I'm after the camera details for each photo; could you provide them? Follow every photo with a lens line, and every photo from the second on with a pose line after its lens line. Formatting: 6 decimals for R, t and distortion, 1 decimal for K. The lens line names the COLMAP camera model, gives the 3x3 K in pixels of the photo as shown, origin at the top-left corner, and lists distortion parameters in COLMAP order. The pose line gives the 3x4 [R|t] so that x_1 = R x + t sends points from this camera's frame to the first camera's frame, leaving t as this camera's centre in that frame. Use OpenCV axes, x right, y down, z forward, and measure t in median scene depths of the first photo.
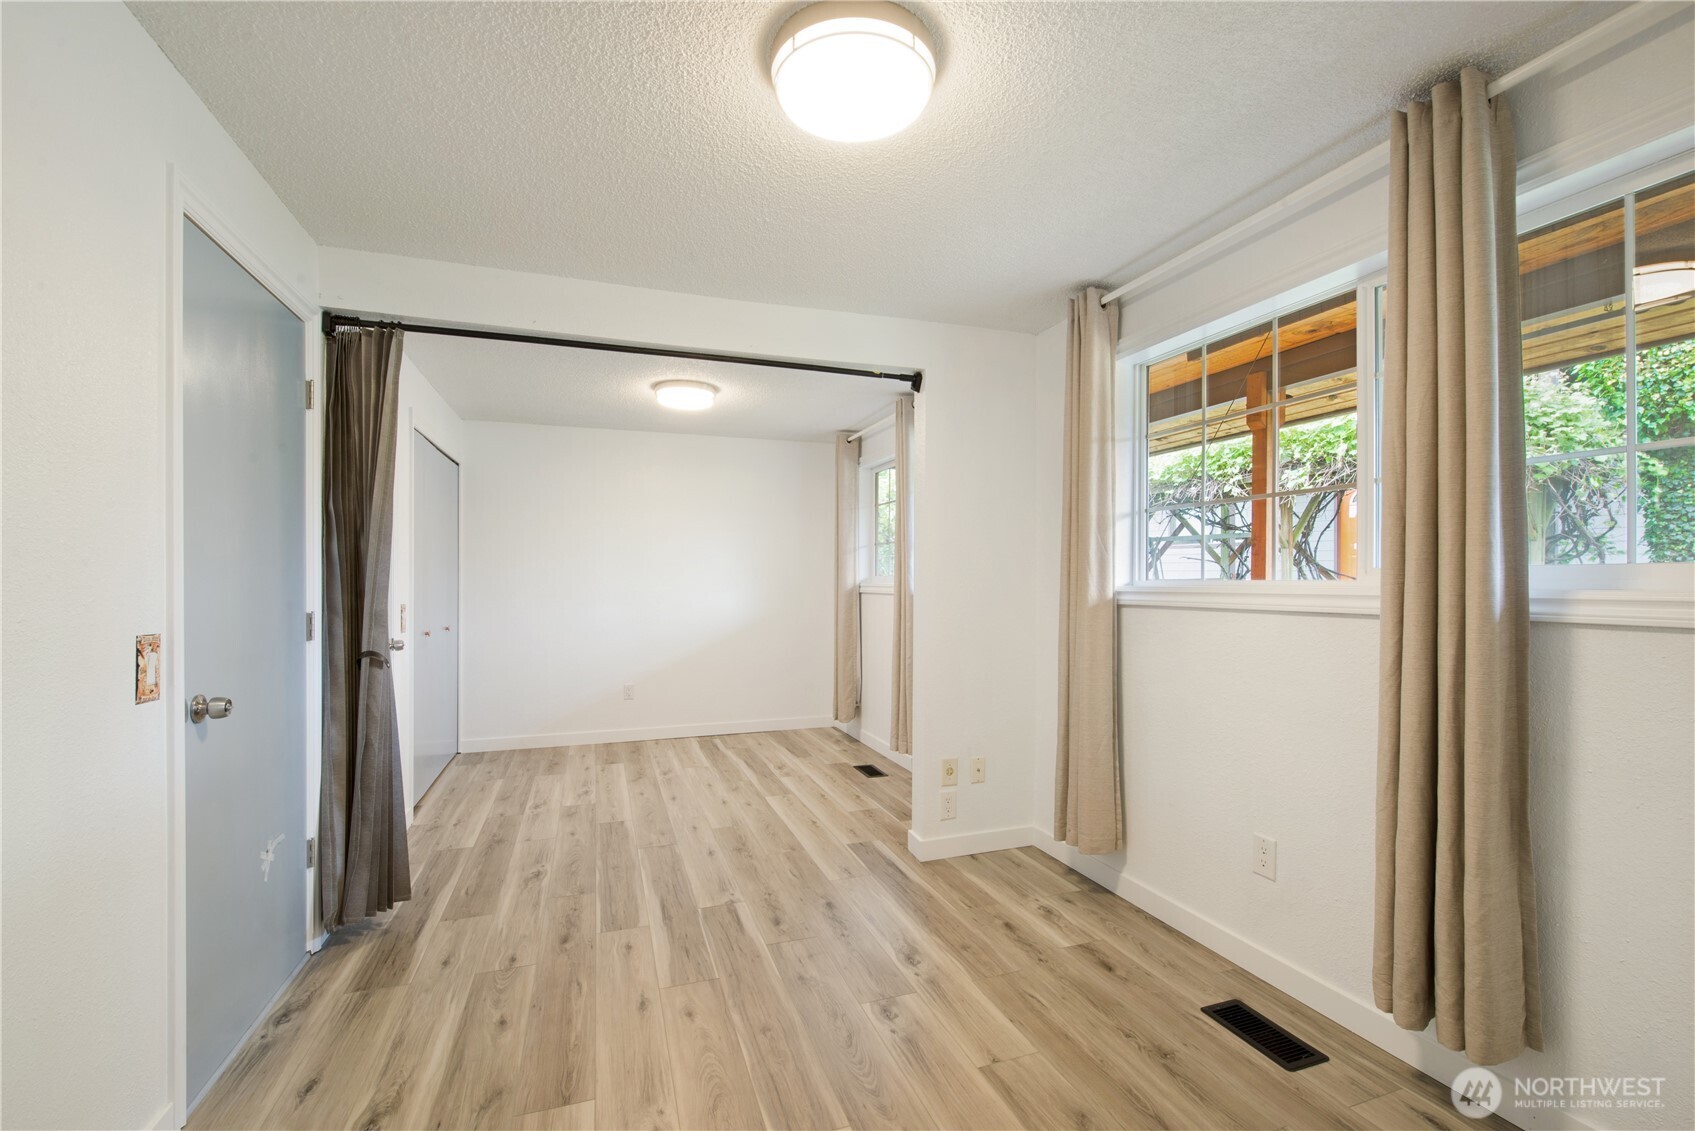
lens RADIAL K [[712.9, 0, 849.7], [0, 712.9, 573.3], [0, 0, 1]] dist [-0.015216, -0.000696]
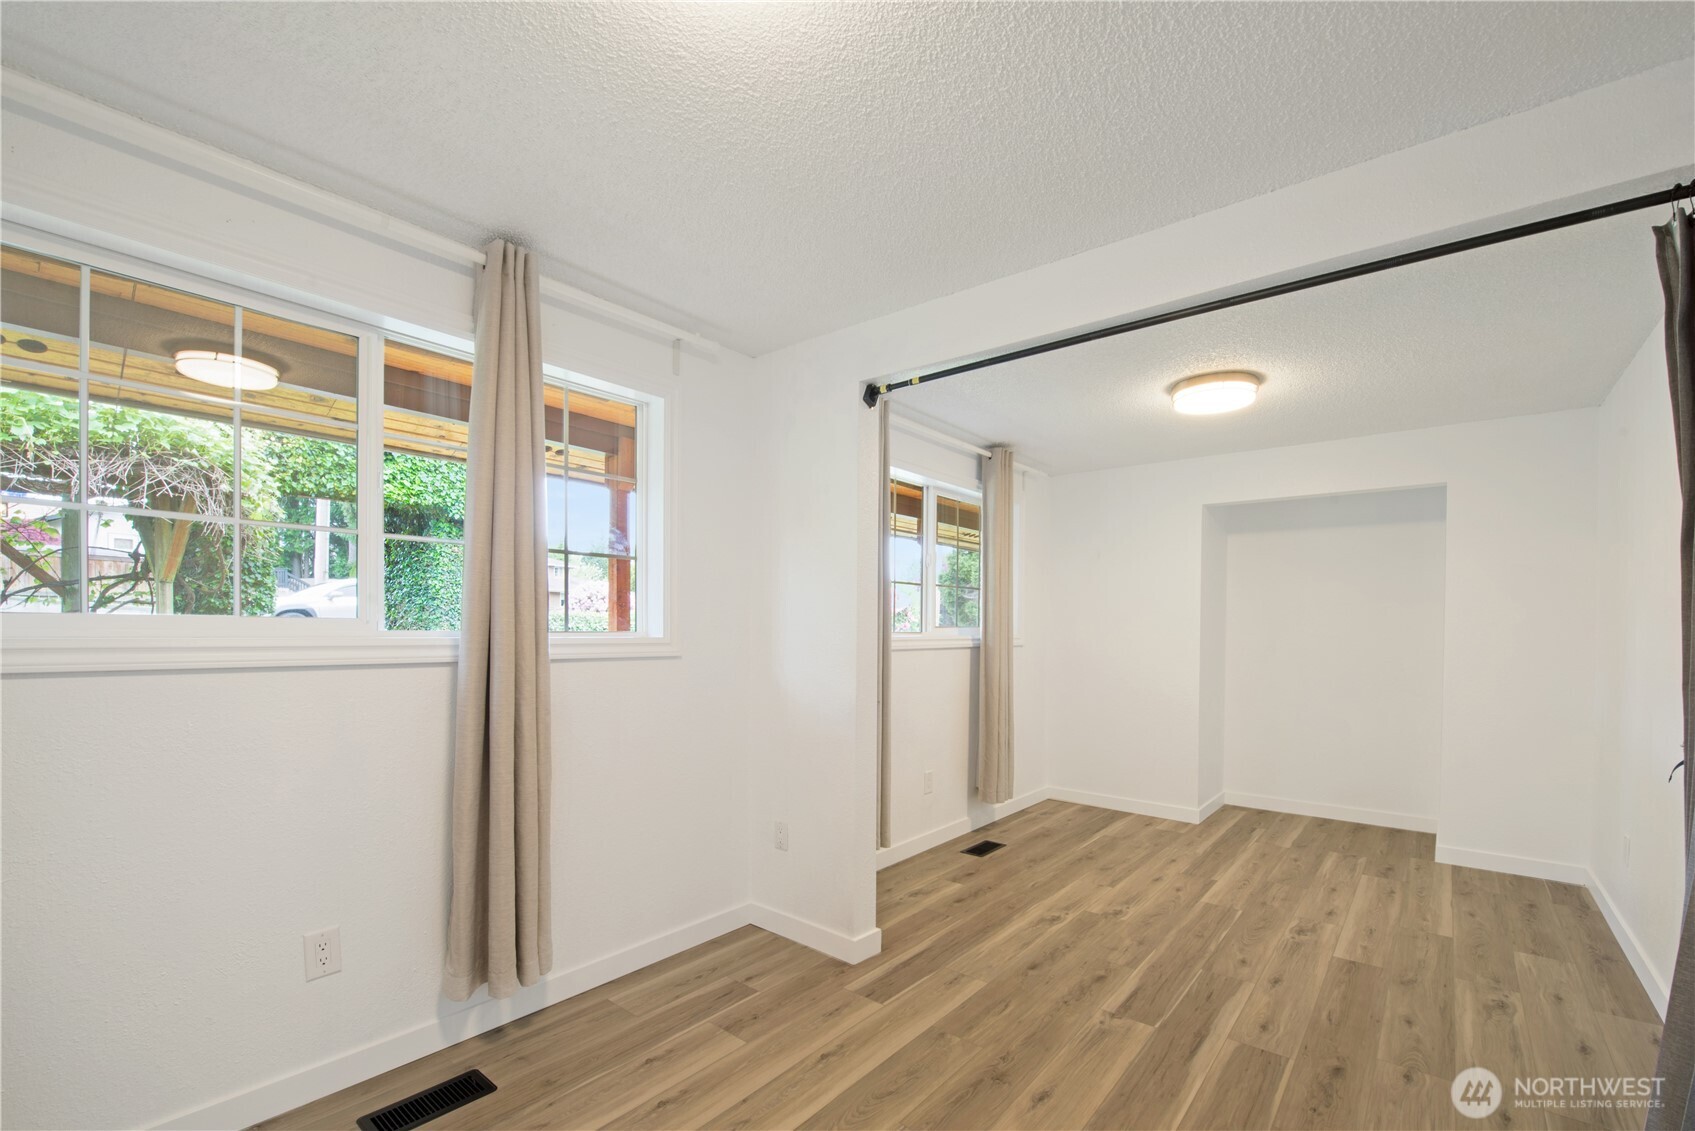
lens RADIAL K [[674.6, 0, 874.0], [0, 674.6, 638.1], [0, 0, 1]] dist [-0.004531, -0.000393]
pose [[-0.503938, -0.011855, 0.863659, -0.761076], [-0.018878, 0.999818, 0.002709, 0.017877], [-0.863534, -0.014939, -0.504070, 1.778169]]
